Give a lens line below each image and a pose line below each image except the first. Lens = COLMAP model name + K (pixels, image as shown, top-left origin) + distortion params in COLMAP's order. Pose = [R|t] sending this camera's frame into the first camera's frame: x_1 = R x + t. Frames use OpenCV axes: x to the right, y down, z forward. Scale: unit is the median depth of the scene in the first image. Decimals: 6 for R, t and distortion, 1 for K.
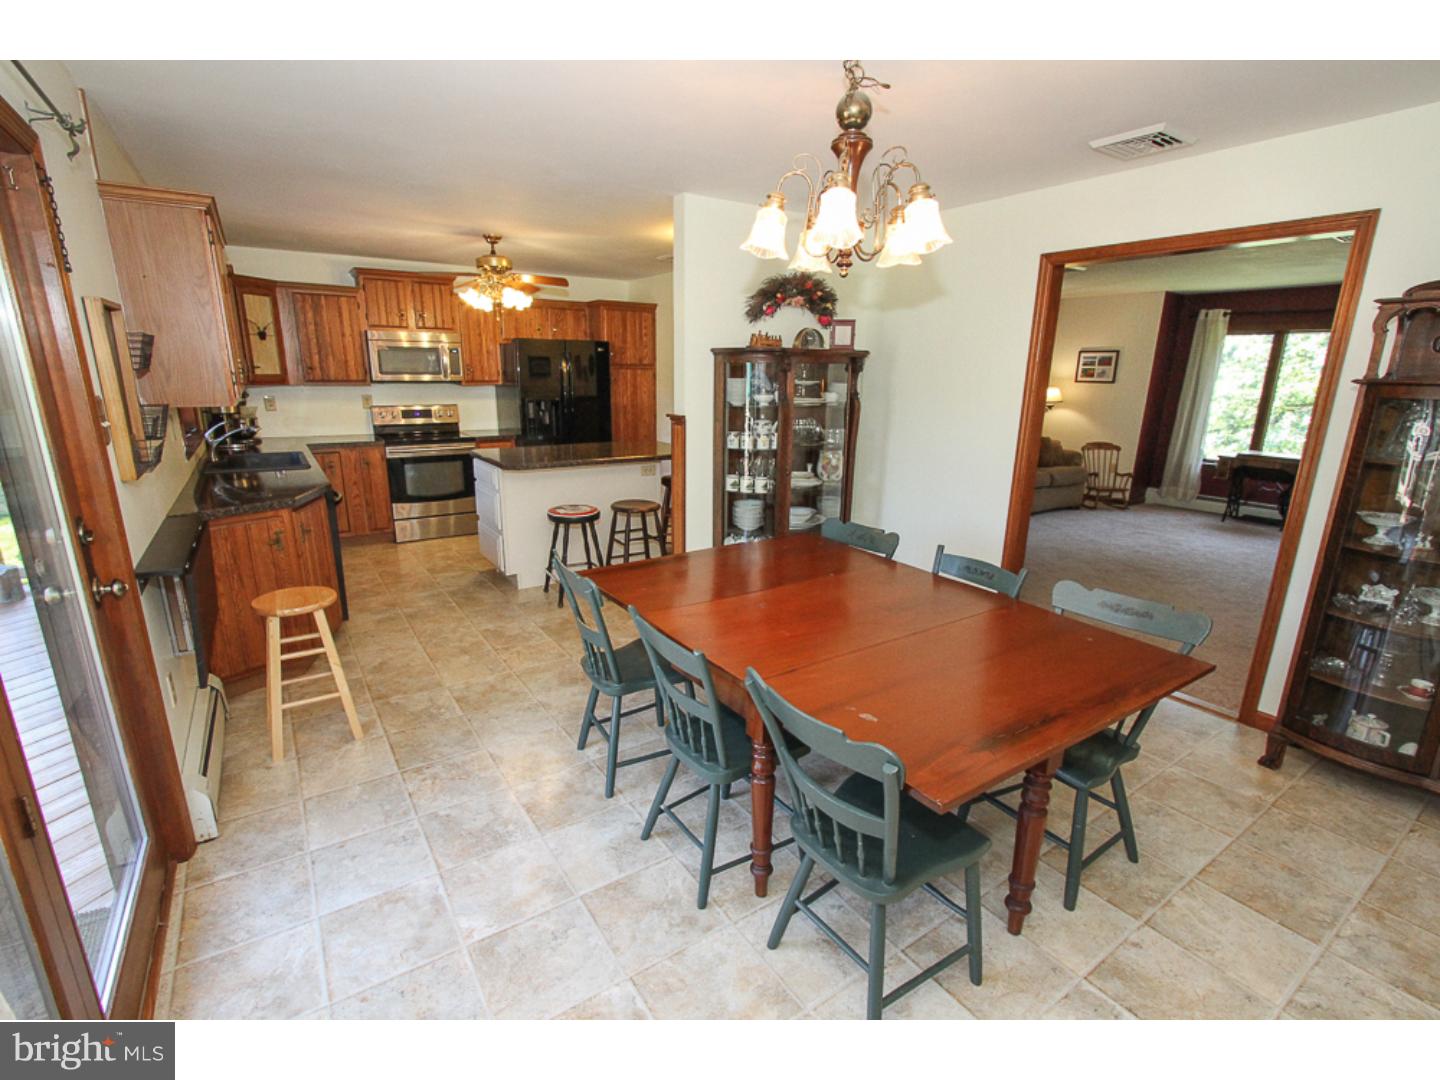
lens RADIAL K [[656.1, 0, 718.9], [0, 656.1, 542.9], [0, 0, 1]] dist [-0.010290, -0.000171]
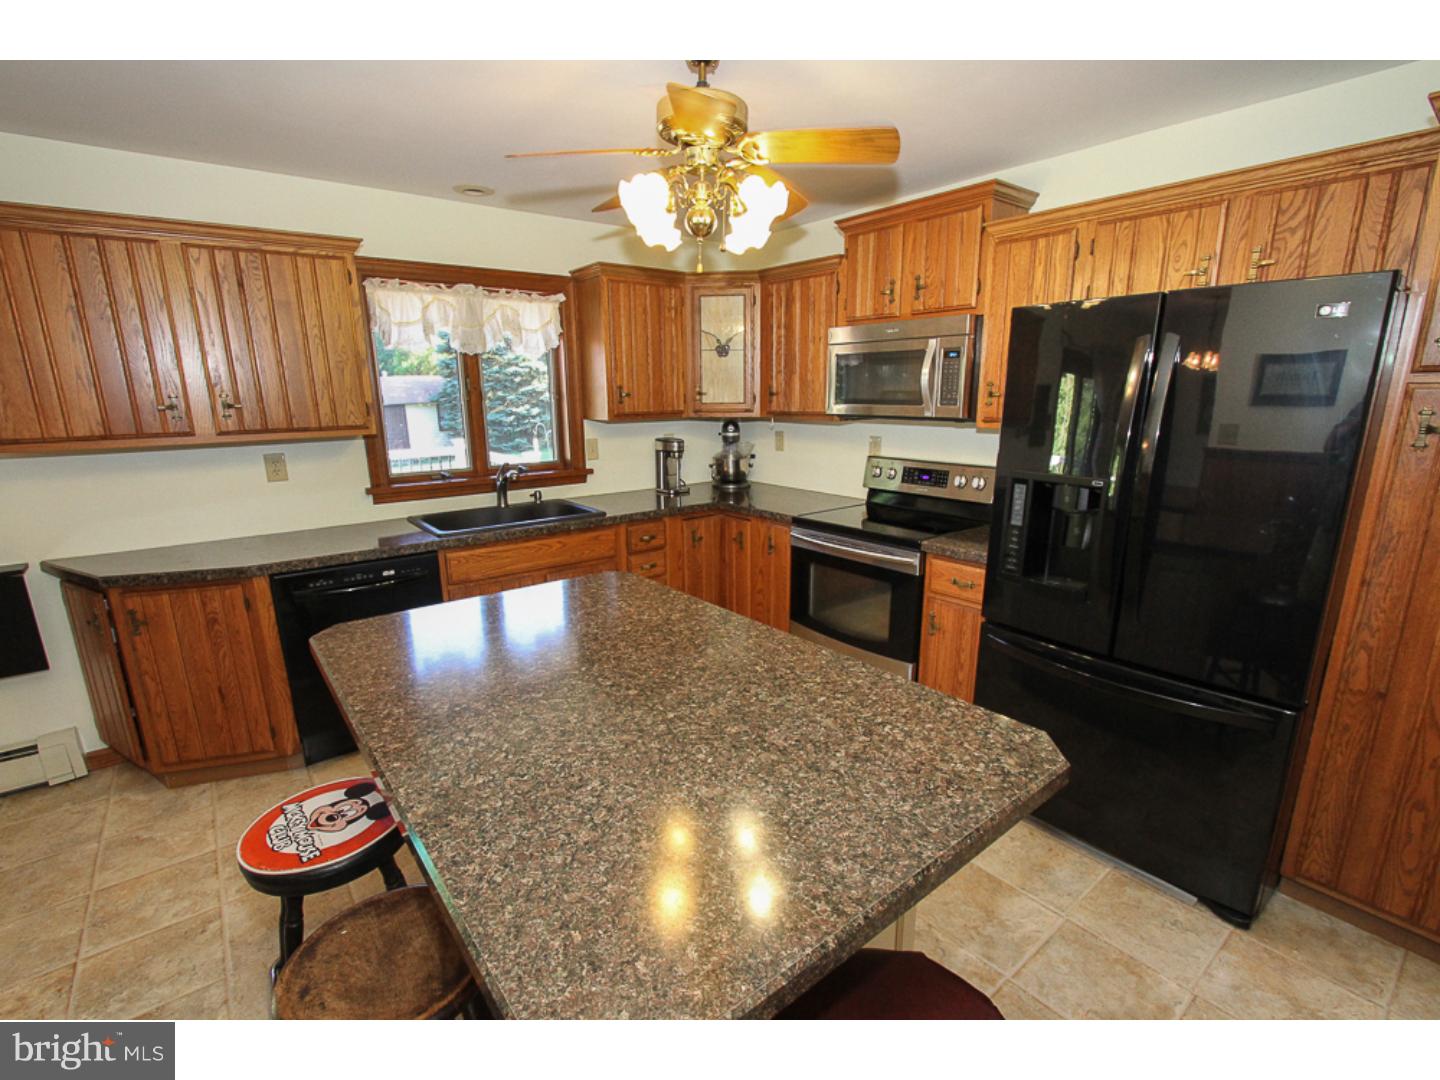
lens RADIAL K [[656.1, 0, 721.5], [0, 656.1, 541.8], [0, 0, 1]] dist [-0.010290, -0.000171]
pose [[0.088259, 0.219080, -0.971707, 0.068048], [-0.242226, 0.950952, 0.192399, -0.255478], [0.966197, 0.218391, 0.136997, 0.947000]]
